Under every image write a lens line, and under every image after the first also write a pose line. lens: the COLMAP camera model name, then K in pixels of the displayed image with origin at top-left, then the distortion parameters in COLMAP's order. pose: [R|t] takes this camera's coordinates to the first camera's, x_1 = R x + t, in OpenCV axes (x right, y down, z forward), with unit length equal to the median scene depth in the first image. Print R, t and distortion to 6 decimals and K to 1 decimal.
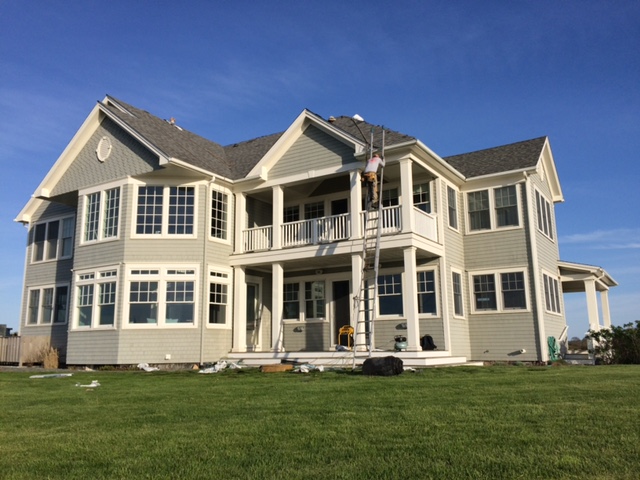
lens RADIAL K [[545.3, 0, 317.4], [0, 545.3, 243.9], [0, 0, 1]] dist [0.045390, 0.003699]
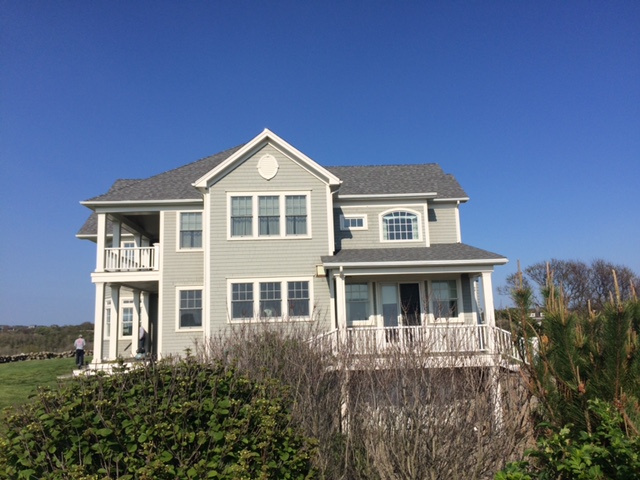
lens RADIAL K [[545.3, 0, 319.8], [0, 545.3, 243.2], [0, 0, 1]] dist [0.045390, 0.003699]
pose [[0.574016, -0.136049, -0.807463, 1.327547], [0.176681, 0.983451, -0.040100, 0.051032], [0.799556, -0.119645, 0.588554, 0.570974]]
